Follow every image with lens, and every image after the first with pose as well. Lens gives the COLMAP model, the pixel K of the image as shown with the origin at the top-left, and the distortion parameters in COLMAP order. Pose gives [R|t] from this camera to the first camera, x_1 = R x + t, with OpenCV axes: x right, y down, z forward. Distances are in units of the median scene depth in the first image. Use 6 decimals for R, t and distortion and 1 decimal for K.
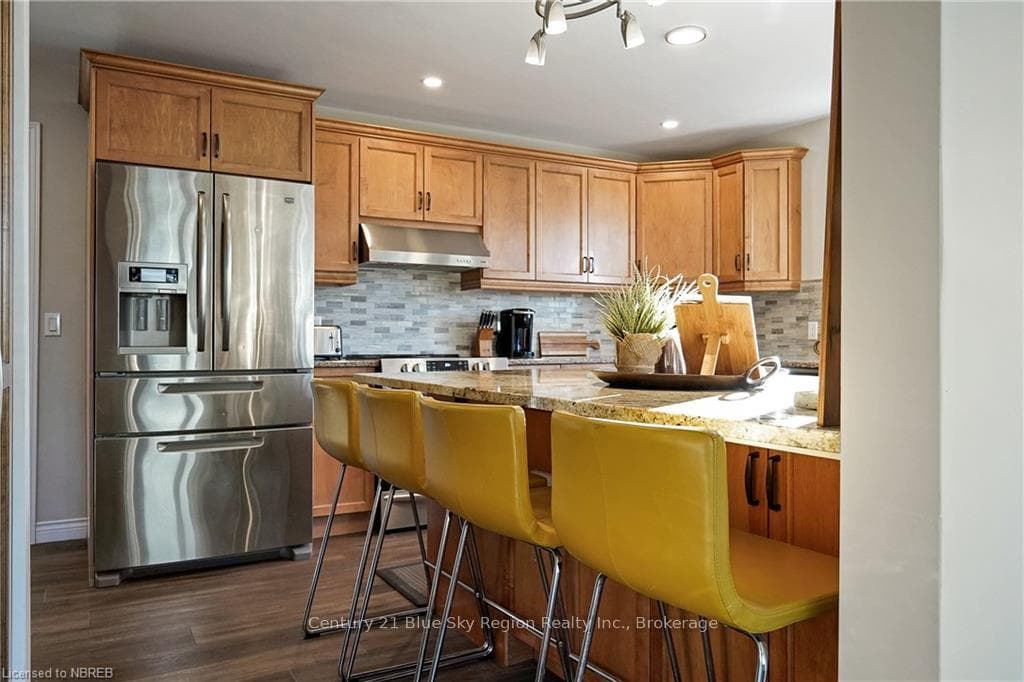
lens RADIAL K [[758.9, 0, 510.4], [0, 758.9, 336.8], [0, 0, 1]] dist [-0.000172, 0.000570]
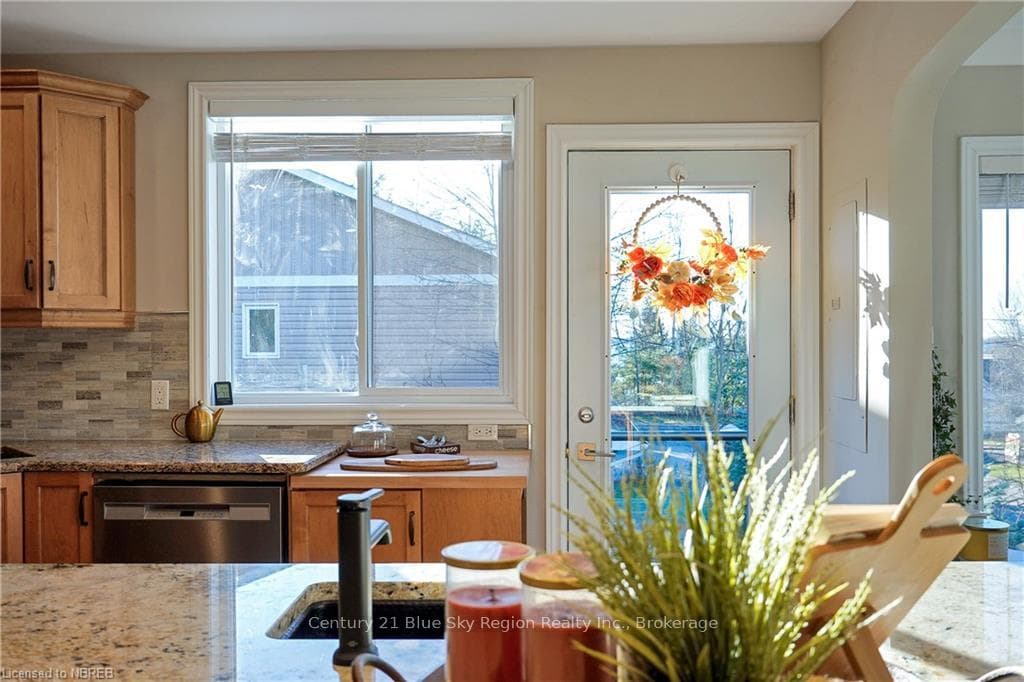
lens RADIAL K [[890.3, 0, 519.6], [0, 890.3, 342.4], [0, 0, 1]] dist [-0.001585, 0.004708]
pose [[0.517726, -0.004558, 0.855534, -0.064710], [0.002318, 0.999990, 0.003924, -0.051679], [-0.855543, -0.000048, 0.517731, 0.372672]]
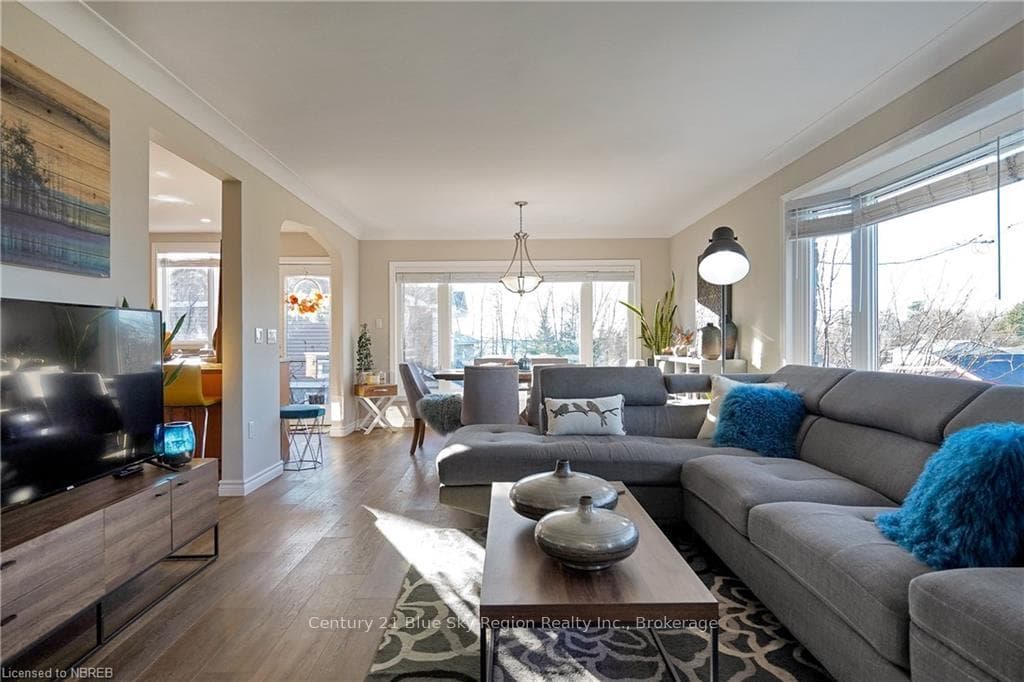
lens RADIAL K [[568.0, 0, 507.7], [0, 568.0, 338.1], [0, 0, 1]] dist [0.006713, -0.005320]
pose [[0.488771, 0.001641, 0.872410, -0.417539], [0.002152, 0.999993, -0.003086, -0.006460], [-0.872409, 0.003386, 0.488764, -0.536556]]
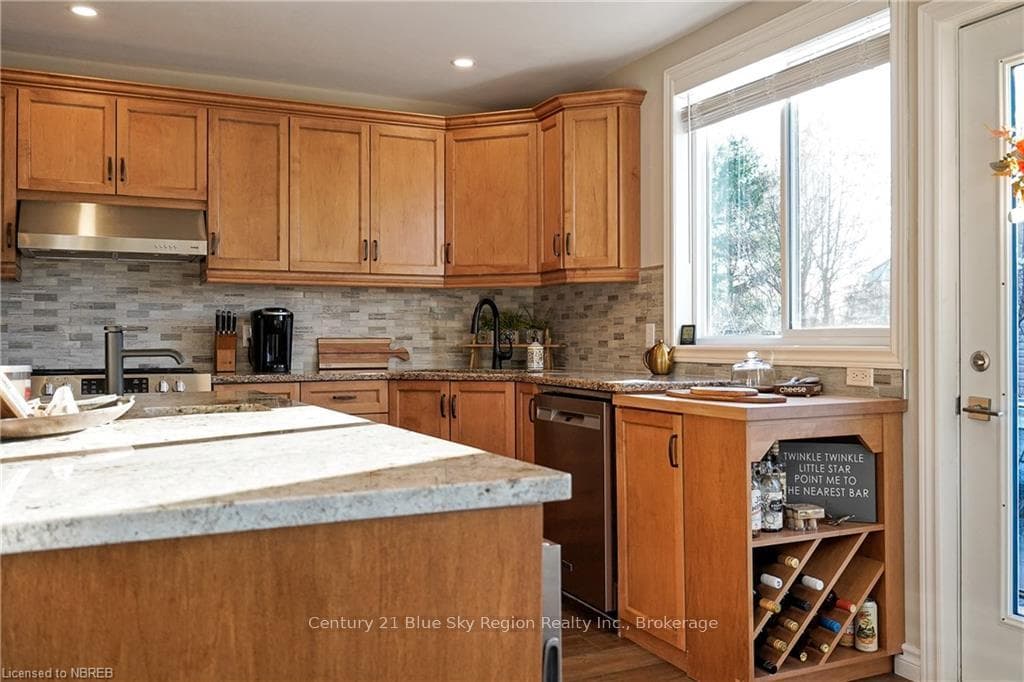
lens RADIAL K [[890.3, 0, 516.2], [0, 890.3, 327.5], [0, 0, 1]] dist [-0.001585, 0.004708]
pose [[0.997204, -0.004632, -0.074586, 0.327139], [0.003699, 0.999913, -0.012648, -0.005475], [0.074638, 0.012337, 0.997134, 0.124183]]
